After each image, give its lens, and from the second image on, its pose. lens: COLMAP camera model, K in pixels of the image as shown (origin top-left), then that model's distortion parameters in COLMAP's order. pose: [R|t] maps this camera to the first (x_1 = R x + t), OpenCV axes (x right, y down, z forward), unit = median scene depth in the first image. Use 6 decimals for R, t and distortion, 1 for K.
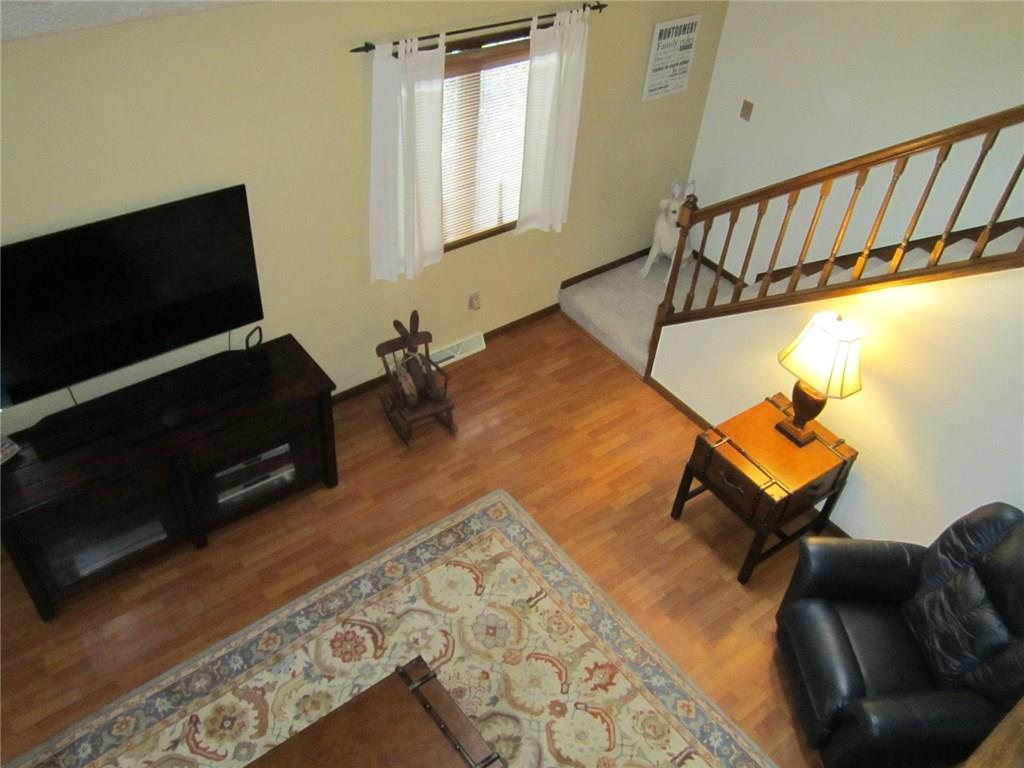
lens RADIAL K [[849.2, 0, 517.9], [0, 849.2, 384.9], [0, 0, 1]] dist [-0.046638, 0.020073]
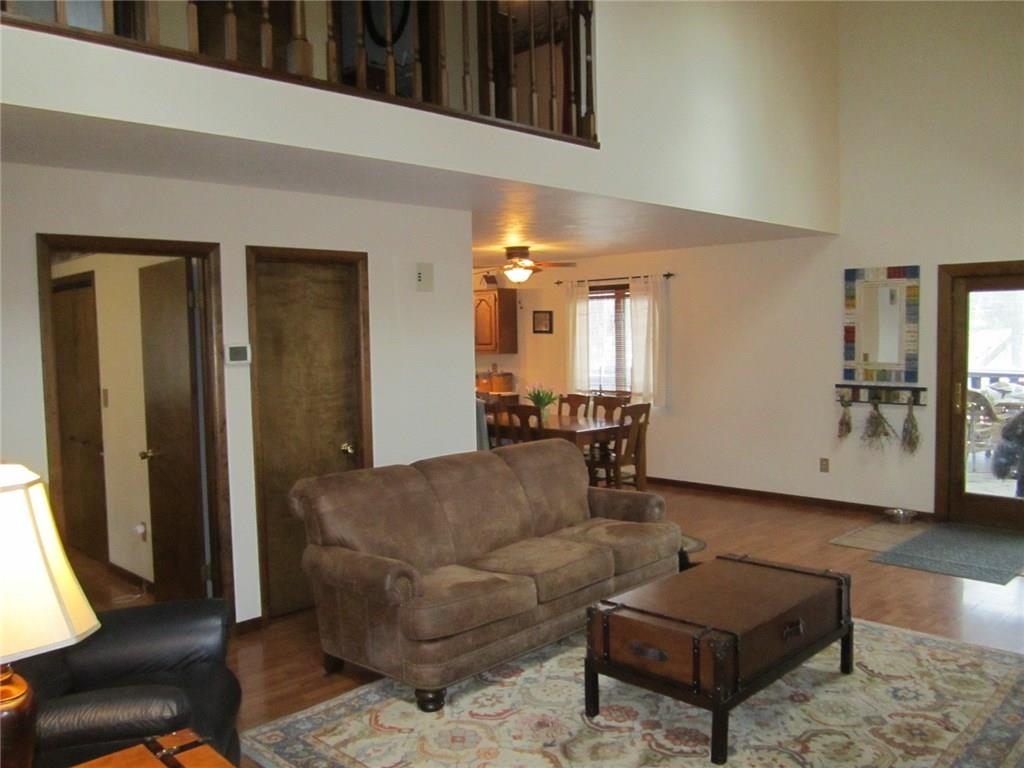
lens RADIAL K [[849.2, 0, 517.9], [0, 849.2, 384.9], [0, 0, 1]] dist [-0.046638, 0.020073]
pose [[-0.989975, -0.051154, -0.131654, 0.182252], [-0.129710, 0.698172, 0.704082, -0.371606], [0.055901, 0.714100, -0.697808, 1.171128]]
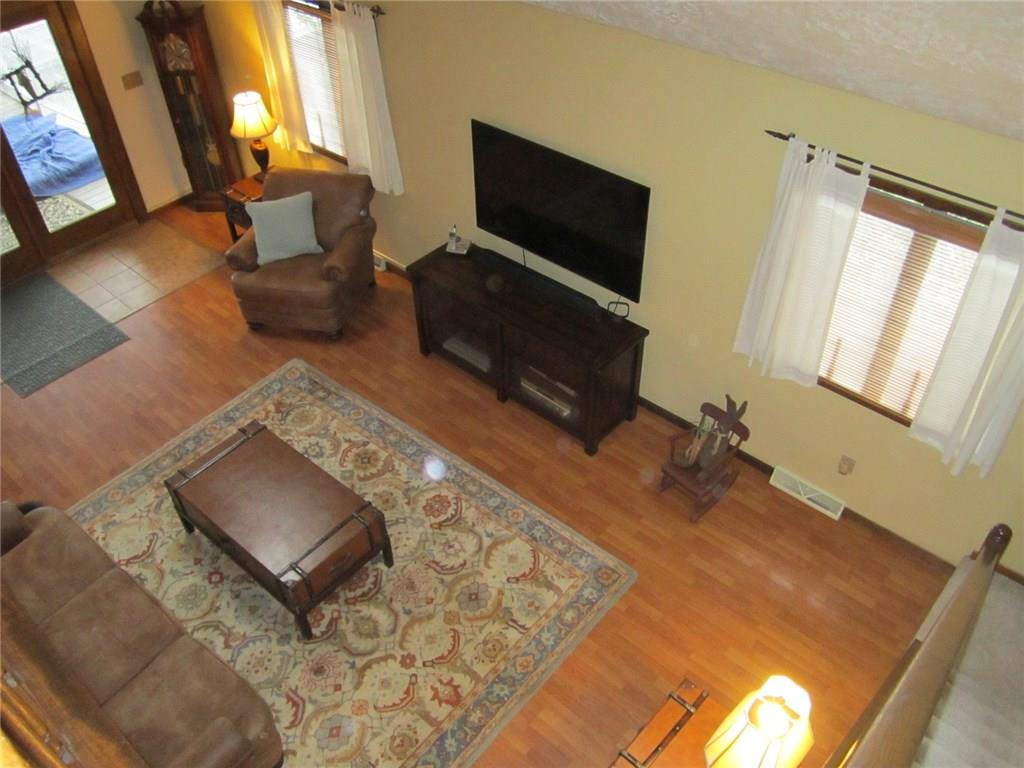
lens RADIAL K [[849.2, 0, 517.9], [0, 849.2, 384.9], [0, 0, 1]] dist [-0.046638, 0.020073]
pose [[0.186355, 0.598529, -0.779124, 0.673978], [-0.628624, 0.682083, 0.373623, -0.350545], [0.755052, 0.420150, 0.503360, 0.357242]]
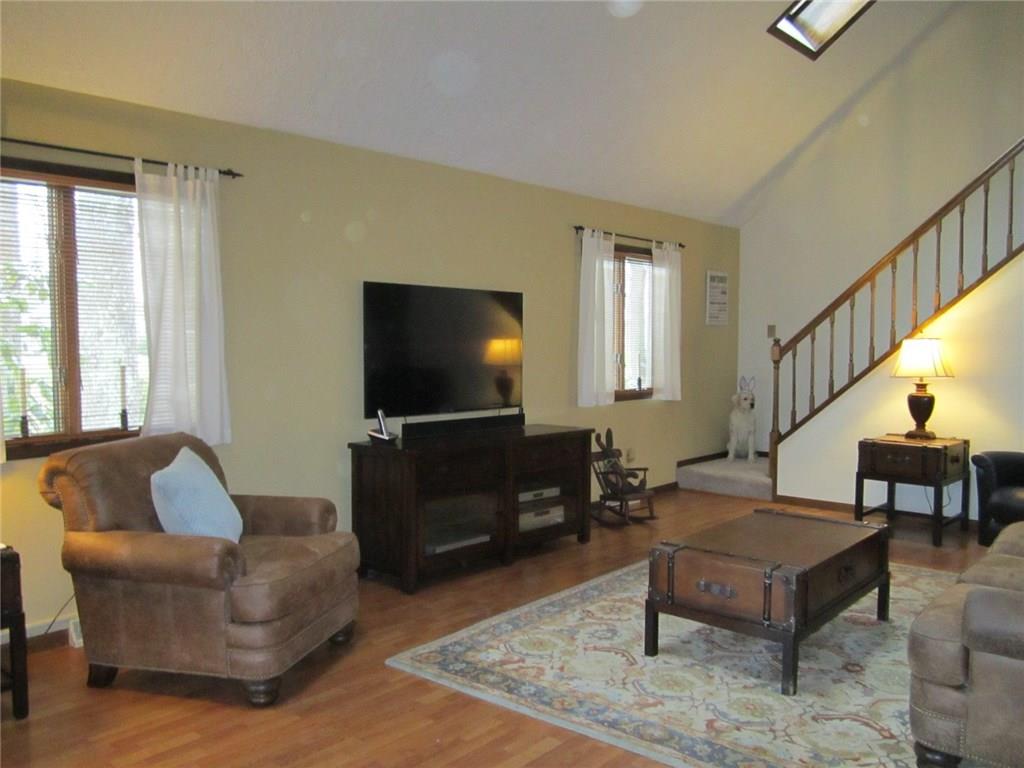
lens RADIAL K [[849.2, 0, 517.9], [0, 849.2, 384.9], [0, 0, 1]] dist [-0.046638, 0.020073]
pose [[0.979256, -0.084393, 0.184214, -0.576540], [0.180642, 0.775451, -0.605016, 0.728904], [-0.091789, 0.625743, 0.774610, -0.042115]]
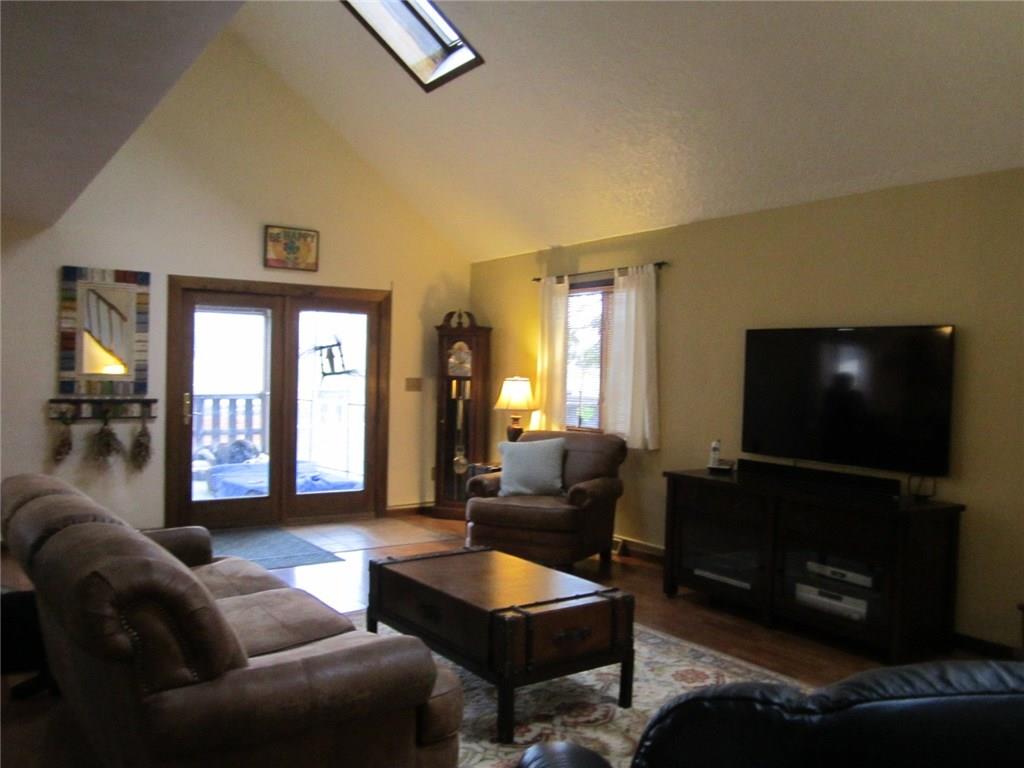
lens RADIAL K [[849.2, 0, 517.9], [0, 849.2, 384.9], [0, 0, 1]] dist [-0.046638, 0.020073]
pose [[-0.049821, -0.060156, -0.996945, 0.734126], [-0.687390, 0.726227, -0.009470, 0.205293], [0.724578, 0.684818, -0.077532, 0.678810]]
